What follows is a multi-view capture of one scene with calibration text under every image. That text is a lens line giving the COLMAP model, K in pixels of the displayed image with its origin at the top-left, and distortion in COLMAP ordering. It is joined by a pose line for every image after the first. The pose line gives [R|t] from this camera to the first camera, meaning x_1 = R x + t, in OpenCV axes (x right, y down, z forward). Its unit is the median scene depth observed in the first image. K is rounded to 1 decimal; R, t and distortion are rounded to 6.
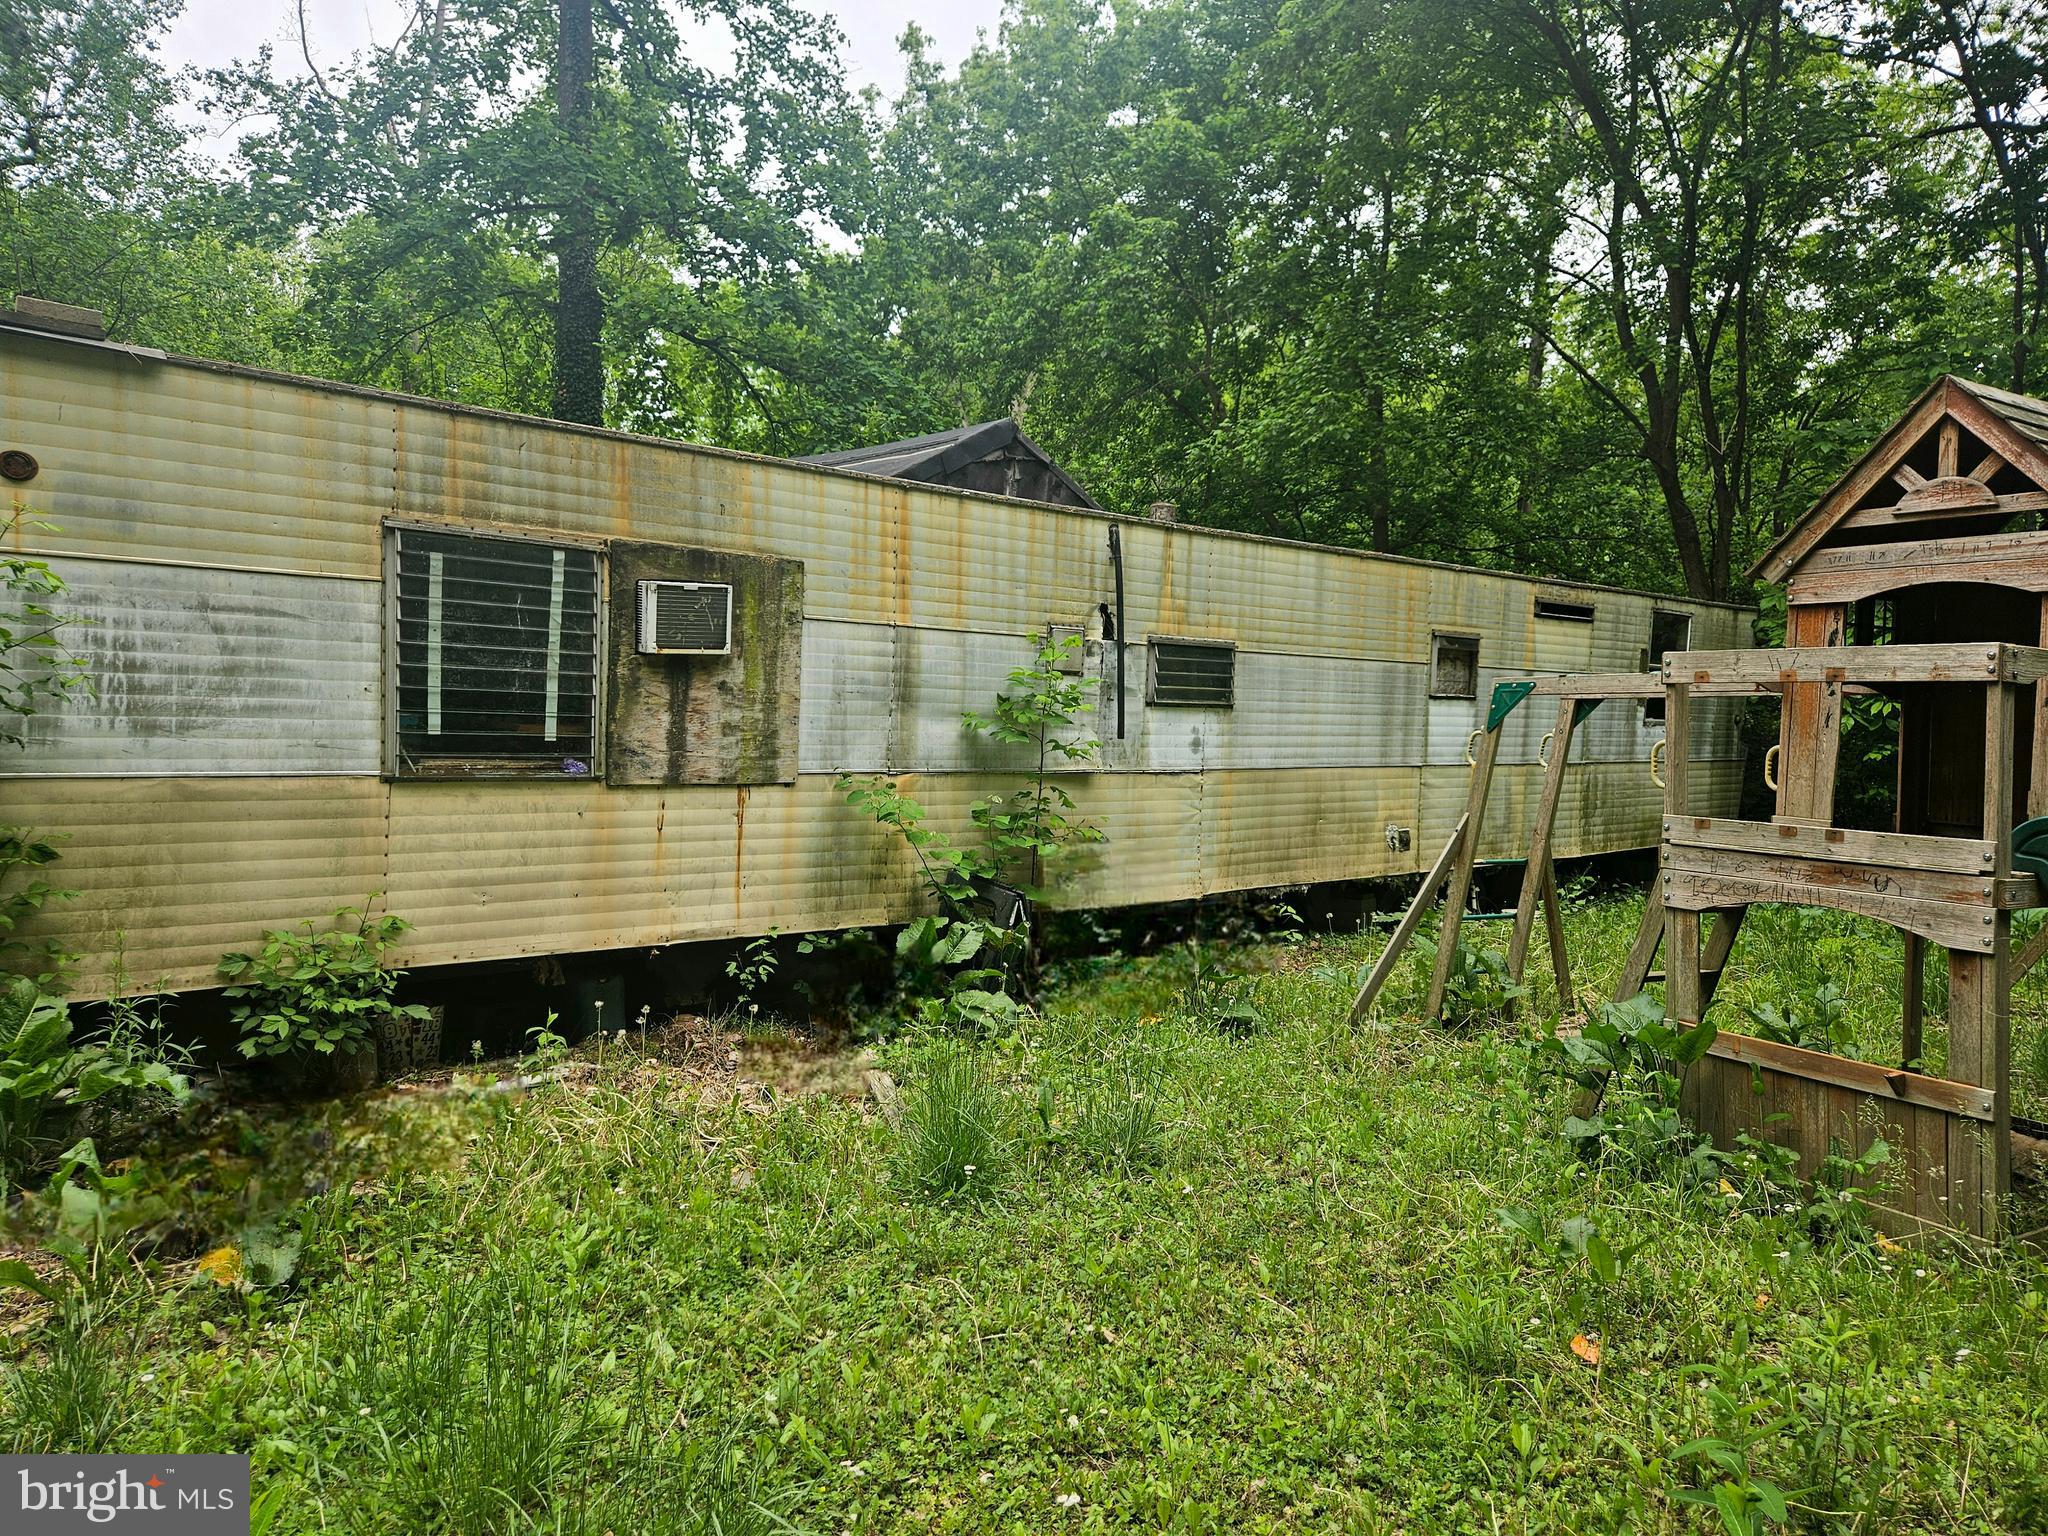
lens RADIAL K [[1363.5, 0, 1015.2], [0, 1363.5, 767.8], [0, 0, 1]] dist [0.068084, -0.047736]
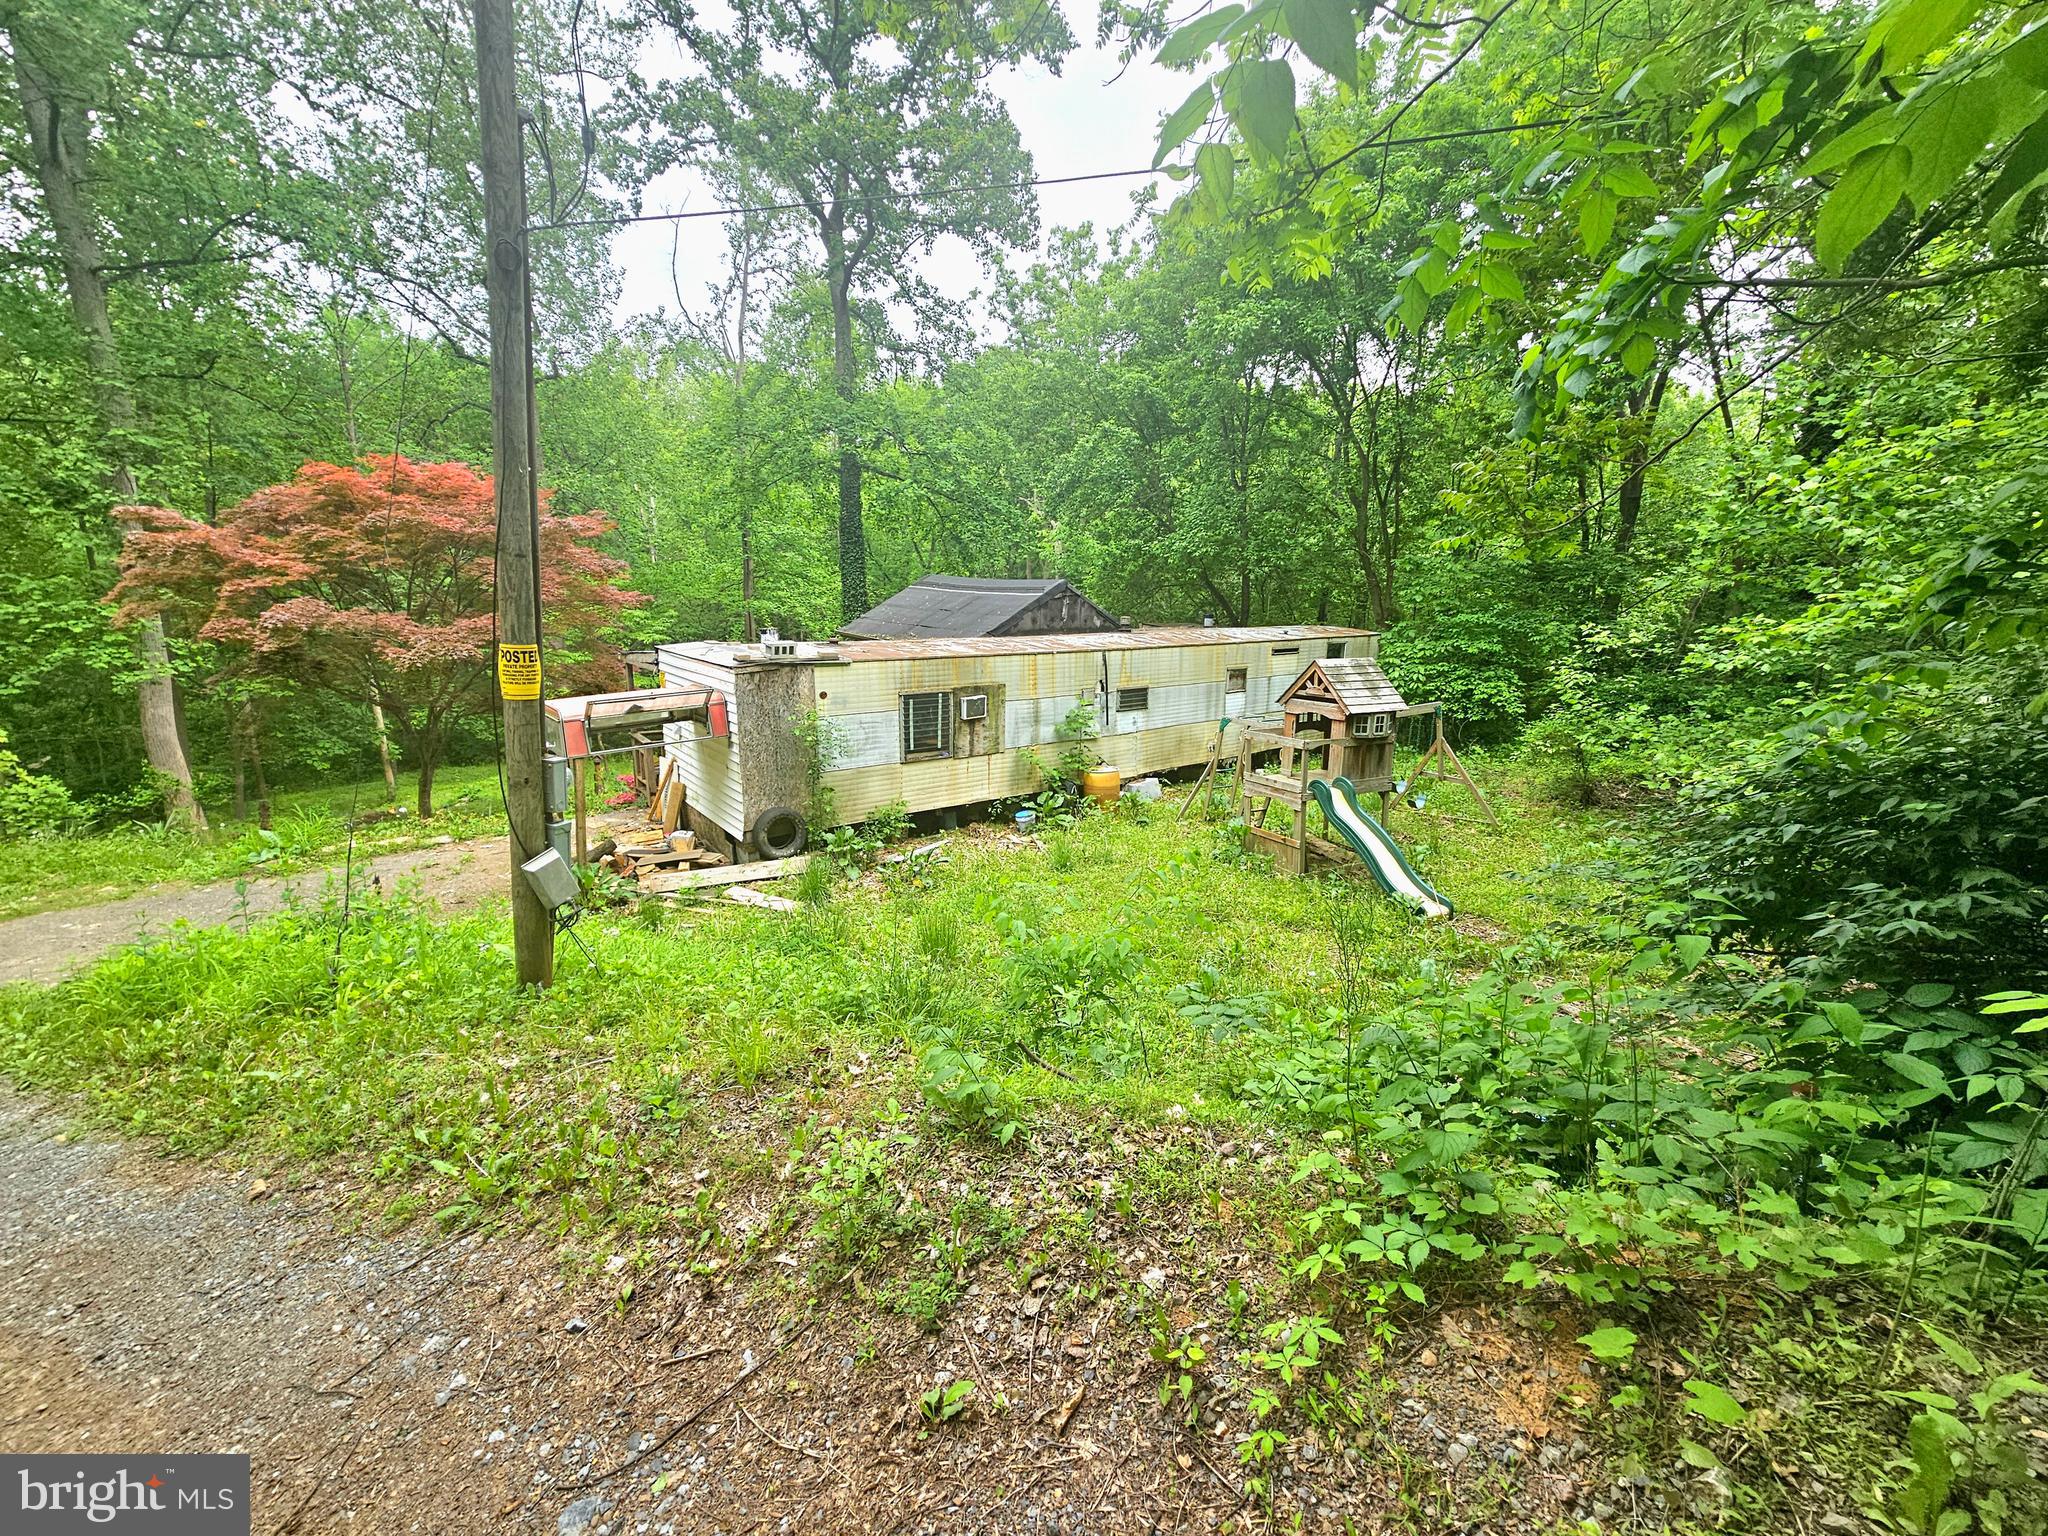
lens RADIAL K [[838.4, 0, 1029.4], [0, 838.4, 769.1], [0, 0, 1]] dist [0.001037, 0.000394]
pose [[0.999138, -0.018666, -0.037069, -0.029589], [0.024178, 0.987726, 0.154311, -0.250407], [0.033734, -0.155075, 0.987327, -0.950788]]
